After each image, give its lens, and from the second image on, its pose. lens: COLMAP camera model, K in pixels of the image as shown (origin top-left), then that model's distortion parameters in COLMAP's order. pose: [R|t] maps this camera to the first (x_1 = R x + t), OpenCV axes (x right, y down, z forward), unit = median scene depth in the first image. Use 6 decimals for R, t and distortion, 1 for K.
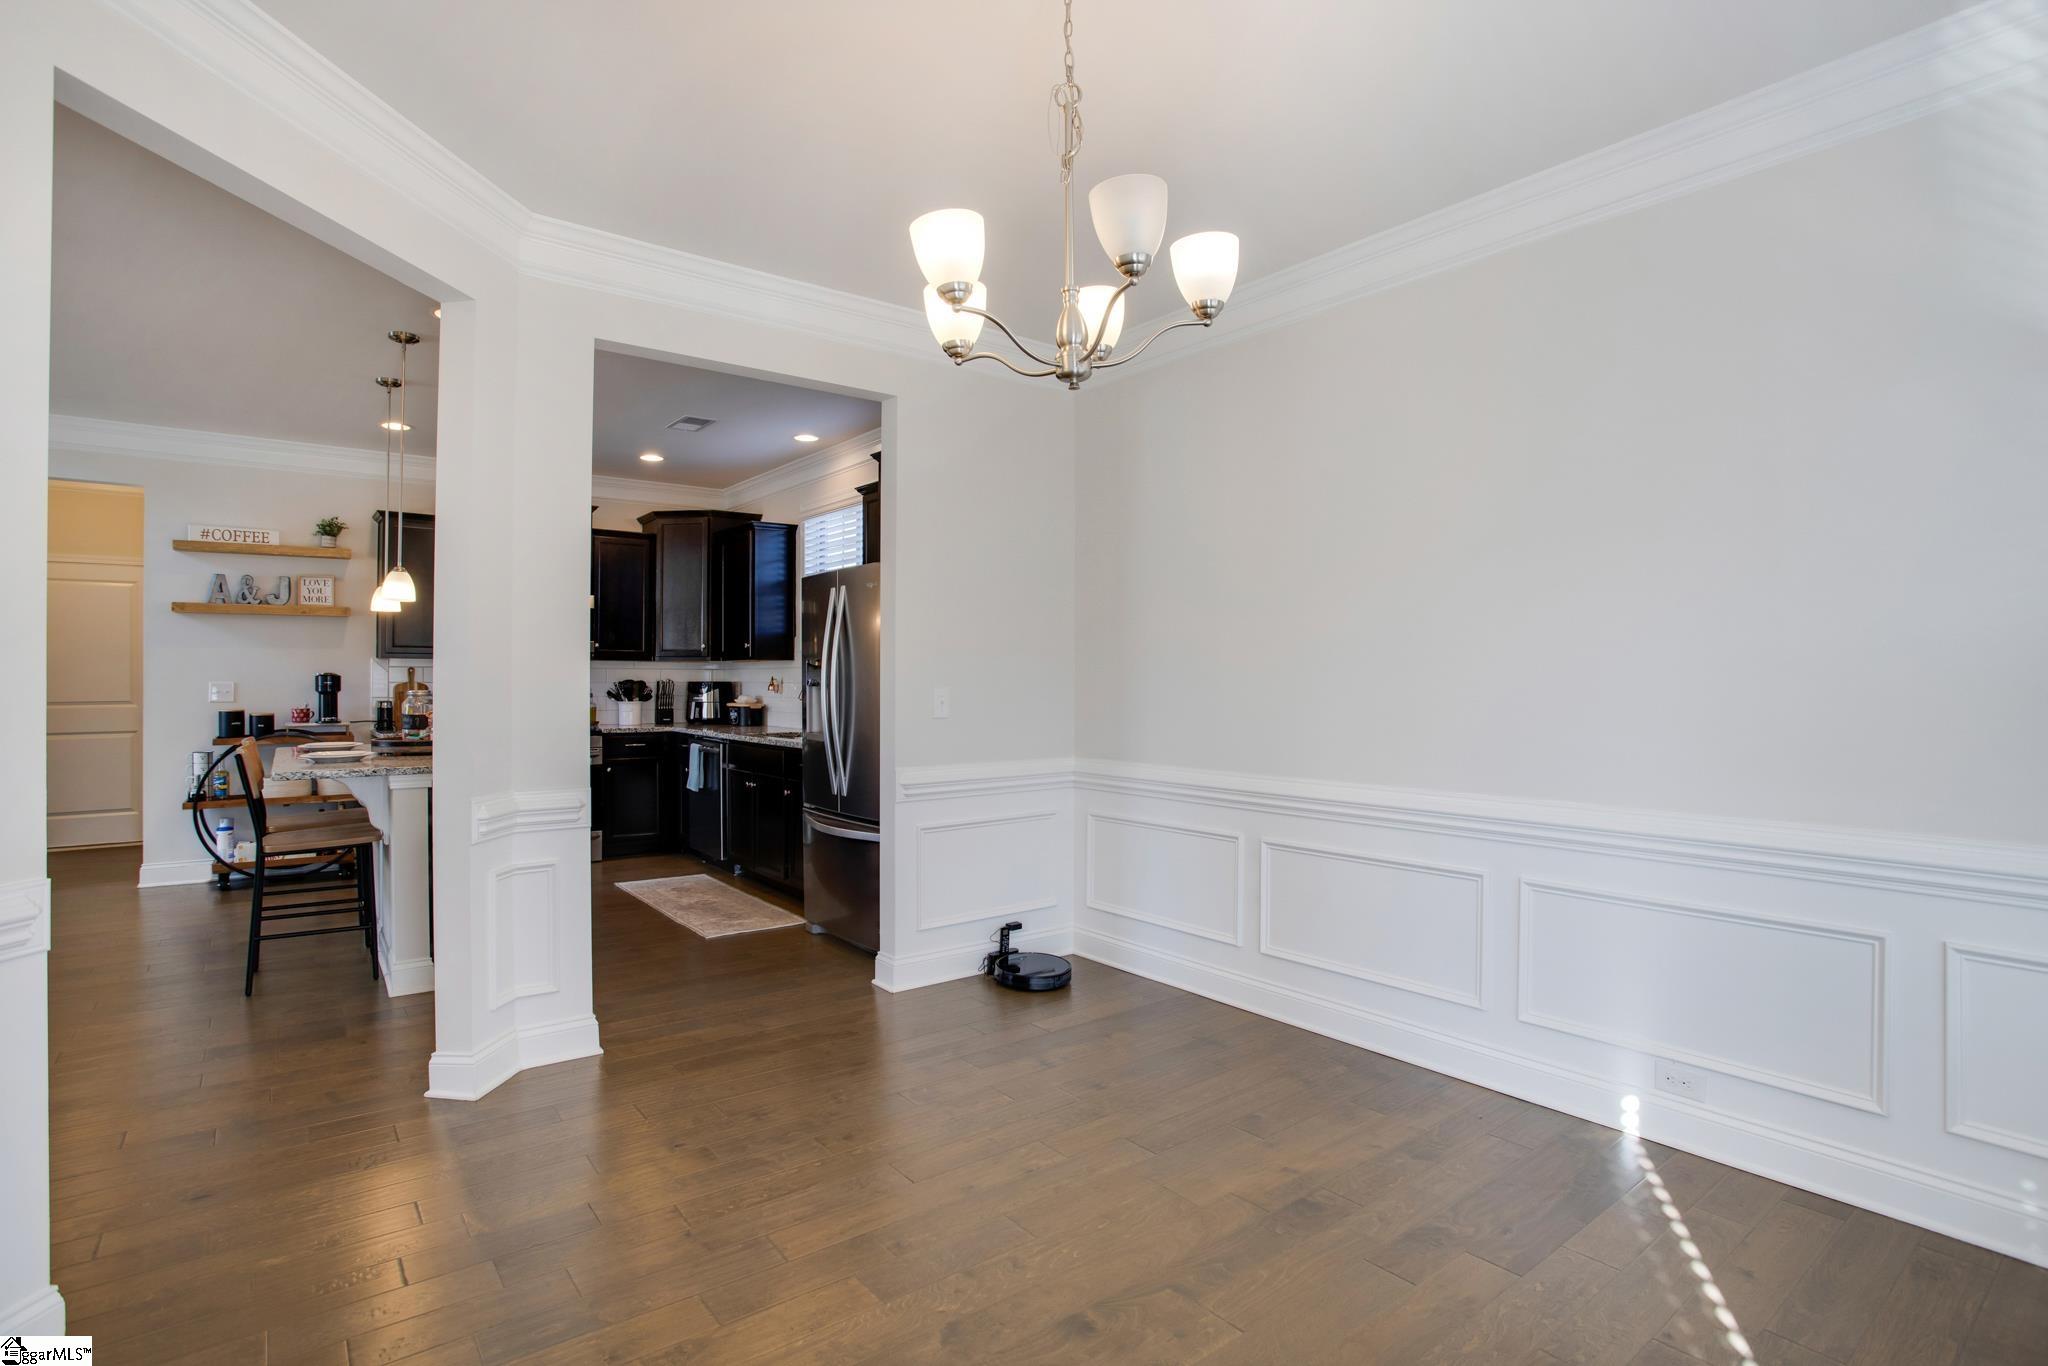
lens RADIAL K [[1017.2, 0, 1022.7], [0, 1017.2, 676.3], [0, 0, 1]] dist [-0.039773, 0.004548]
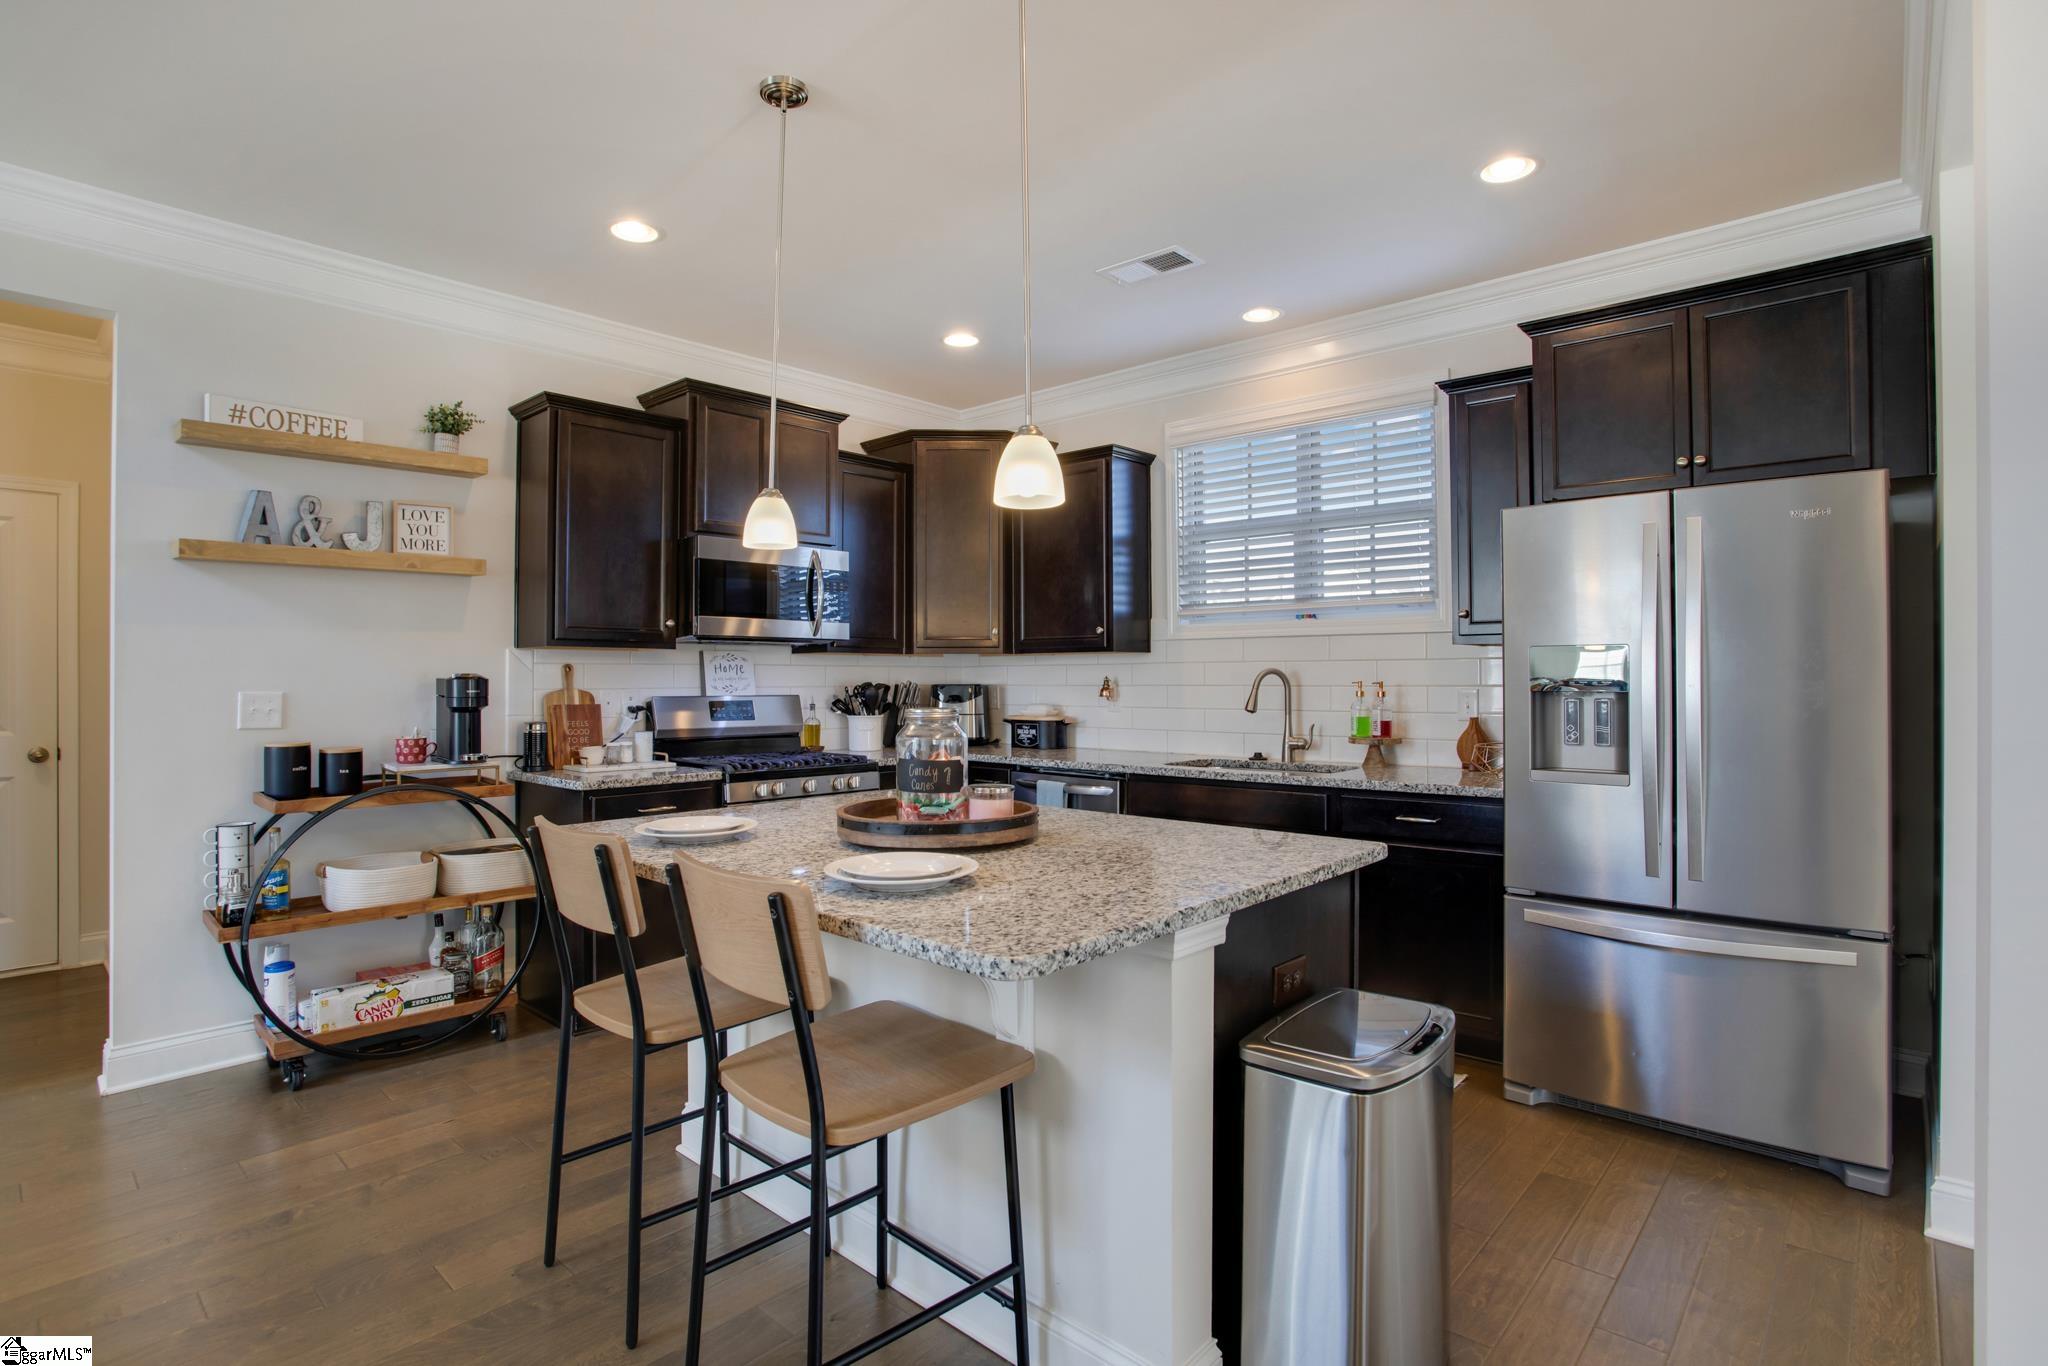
lens RADIAL K [[1017.2, 0, 1014.2], [0, 1017.2, 673.6], [0, 0, 1]] dist [-0.039773, 0.004548]
pose [[0.983085, -0.004890, 0.183086, -0.497768], [0.004982, 0.999988, -0.000041, -0.002238], [-0.183083, 0.000953, 0.983097, 0.389325]]
